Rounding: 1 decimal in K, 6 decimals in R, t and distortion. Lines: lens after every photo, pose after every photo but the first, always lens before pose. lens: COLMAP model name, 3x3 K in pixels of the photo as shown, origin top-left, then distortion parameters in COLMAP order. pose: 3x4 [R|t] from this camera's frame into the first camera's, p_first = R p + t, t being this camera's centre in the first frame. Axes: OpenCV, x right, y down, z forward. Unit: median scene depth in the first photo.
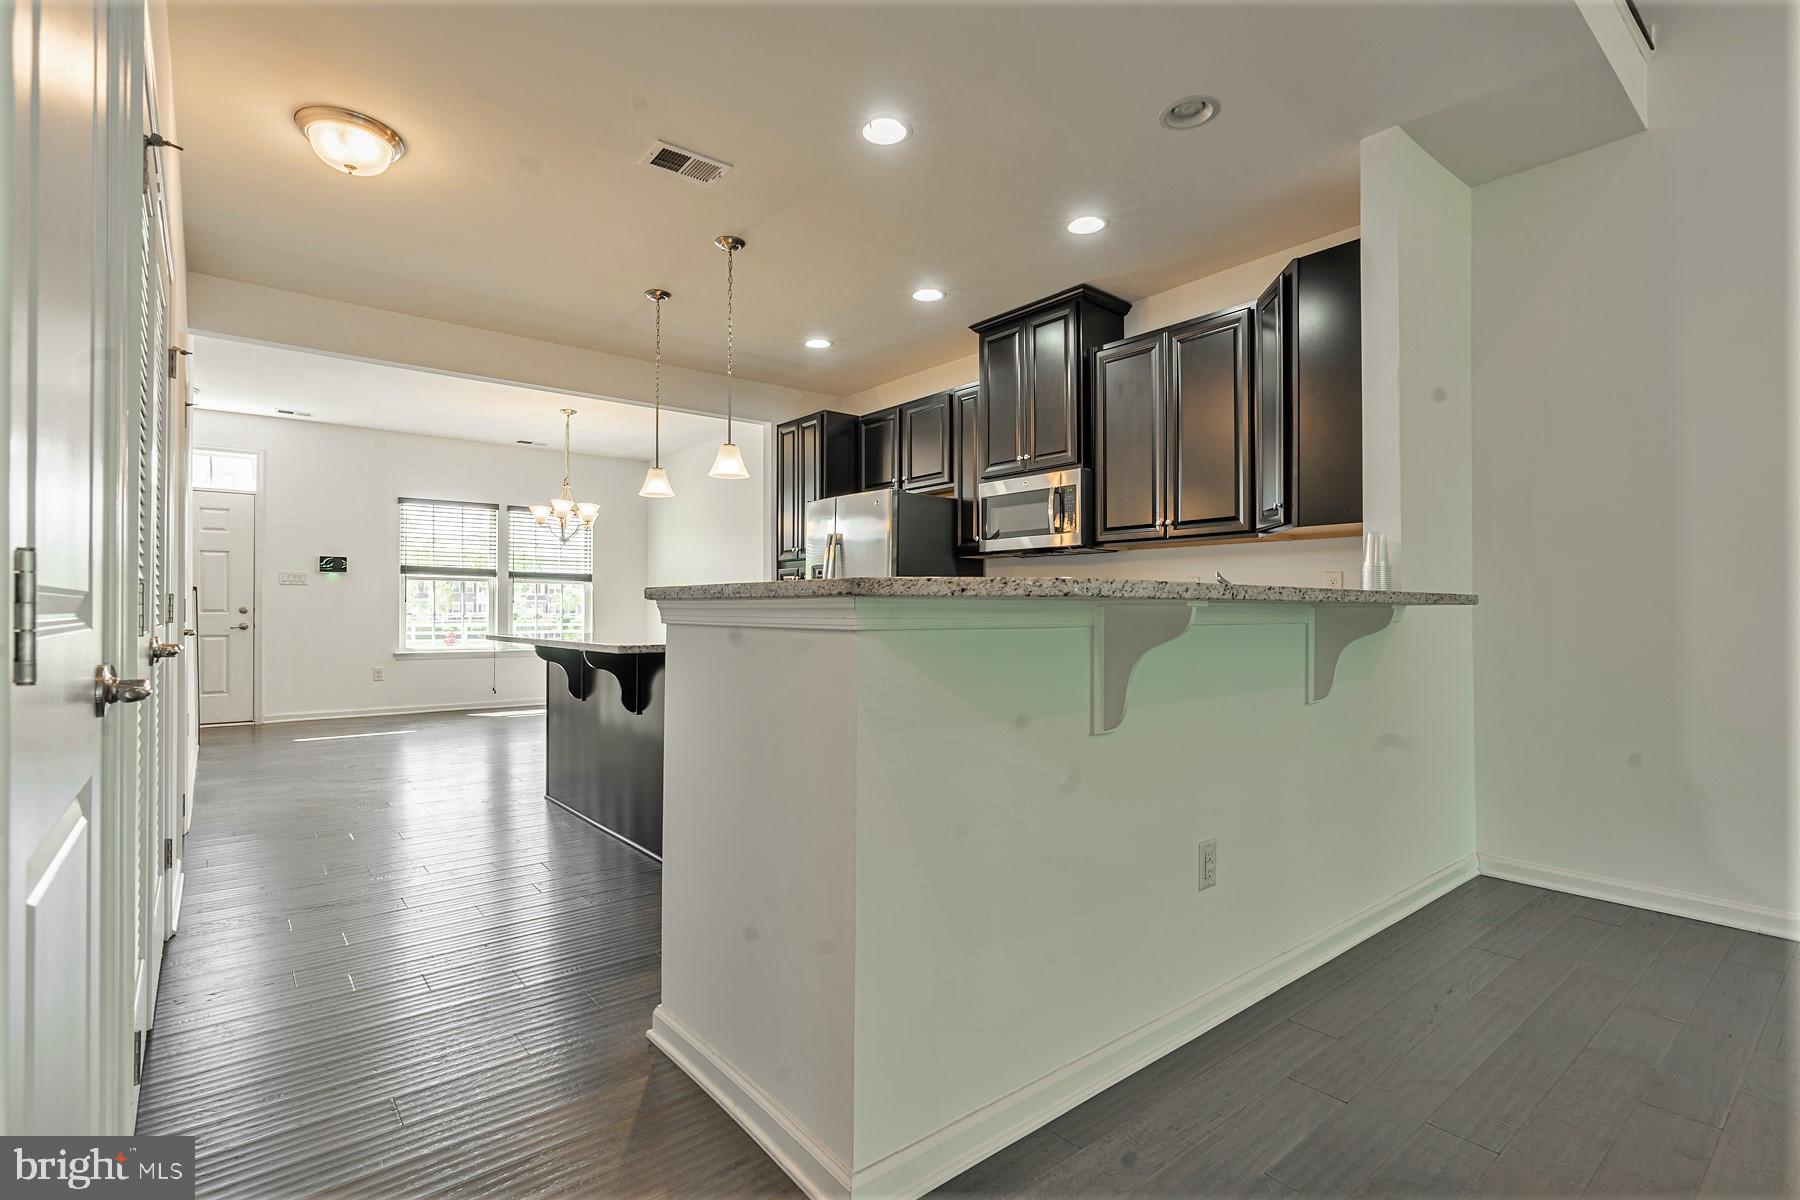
lens RADIAL K [[838.7, 0, 893.2], [0, 838.7, 603.9], [0, 0, 1]] dist [-0.002006, 0.001345]
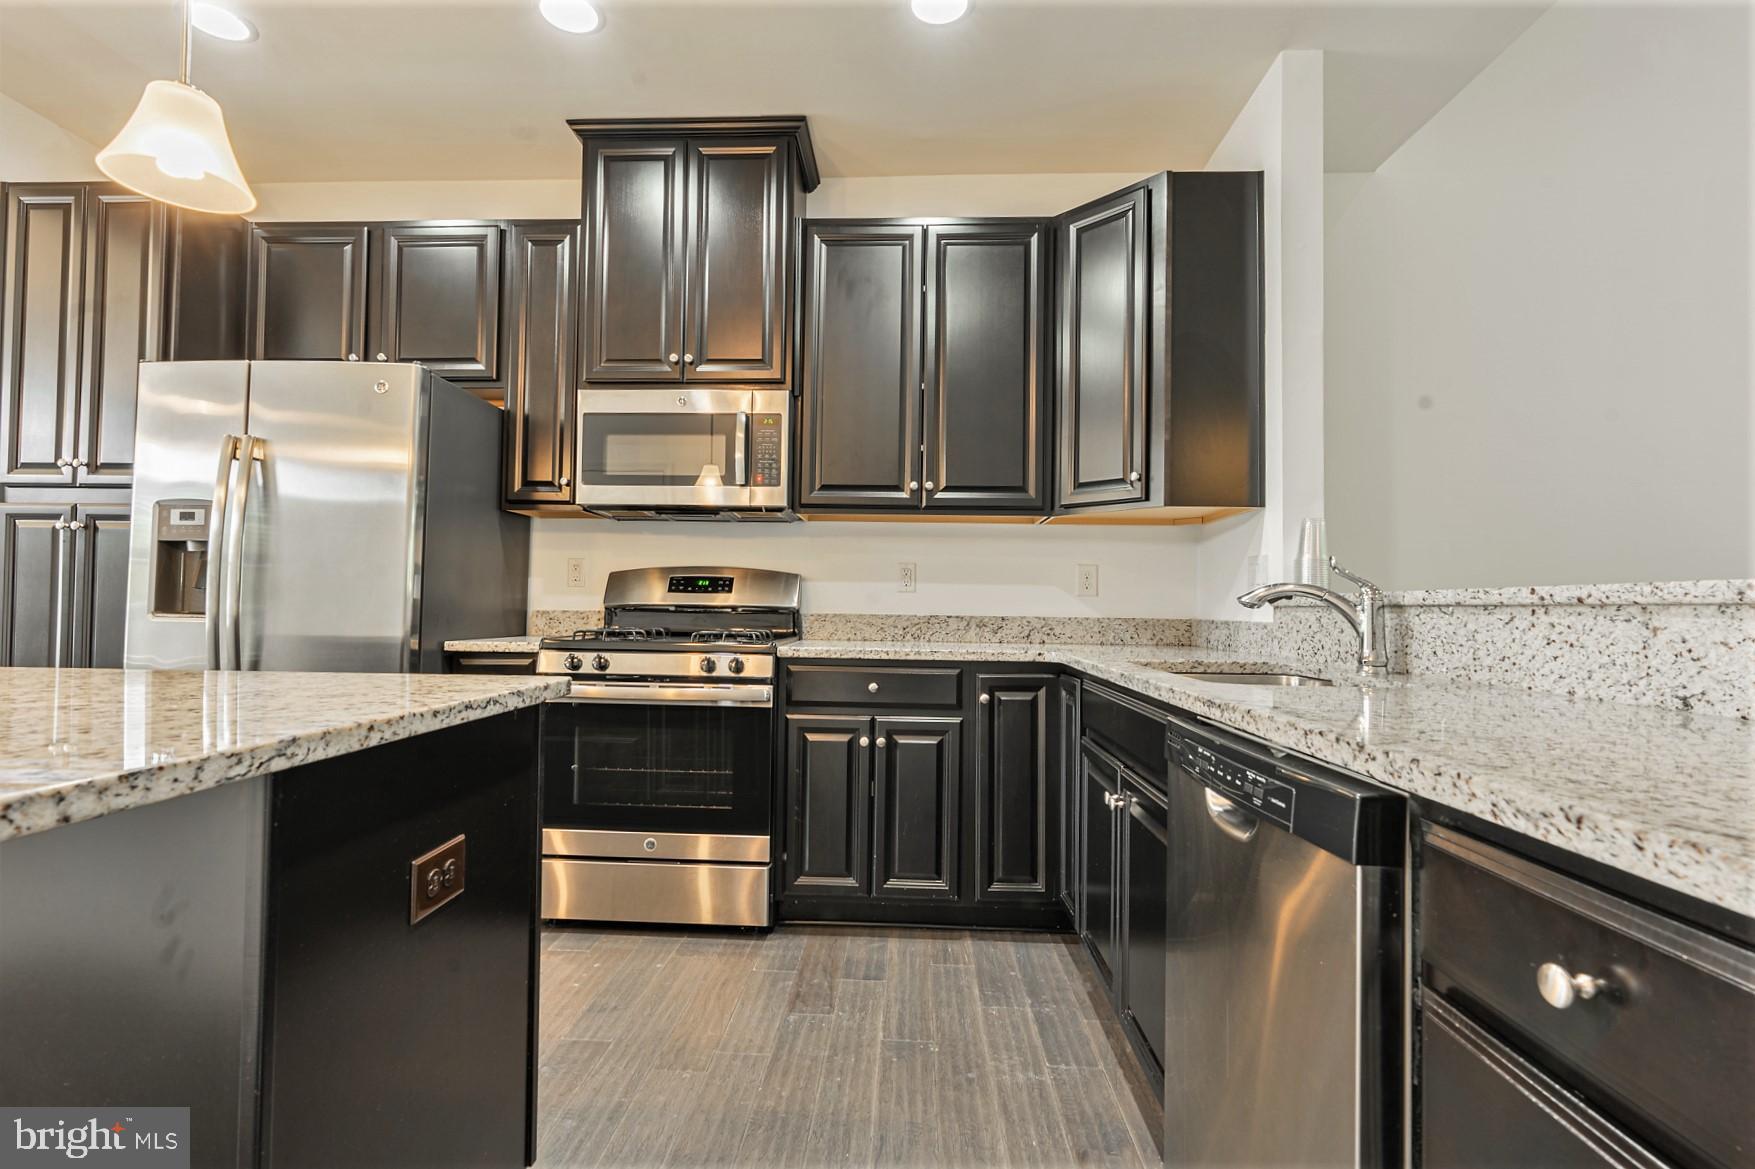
lens RADIAL K [[836.1, 0, 873.2], [0, 836.1, 588.4], [0, 0, 1]] dist [-0.009889, 0.001668]
pose [[0.664604, 0.024612, 0.746790, -0.134907], [-0.019269, 0.999690, -0.015798, 0.002110], [-0.746947, -0.003890, 0.664872, 0.311431]]
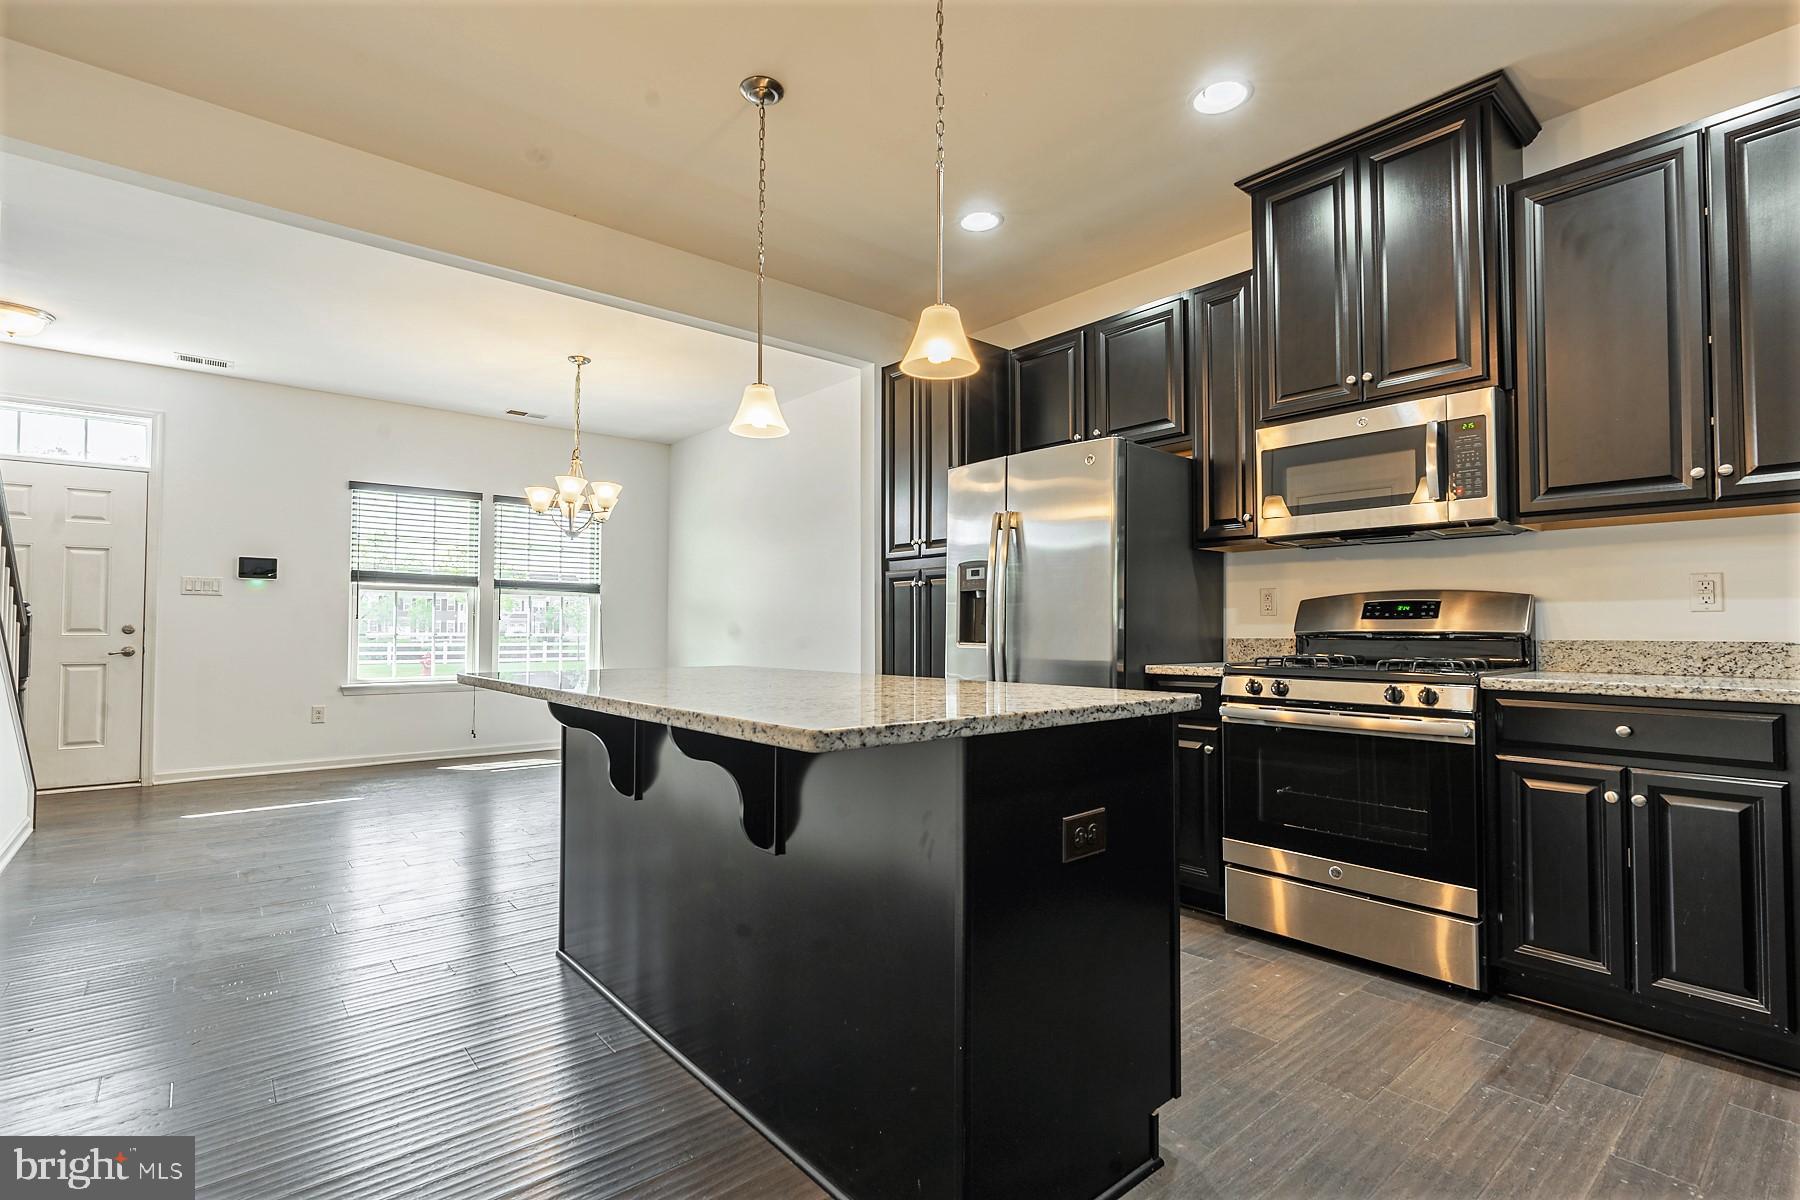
lens RADIAL K [[836.2, 0, 895.7], [0, 836.2, 605.6], [0, 0, 1]] dist [-0.006963, 0.000168]
pose [[0.999780, 0.001112, 0.020968, -0.124031], [-0.000674, 0.999782, -0.020883, 0.001519], [-0.020987, 0.020864, 0.999562, 0.264640]]
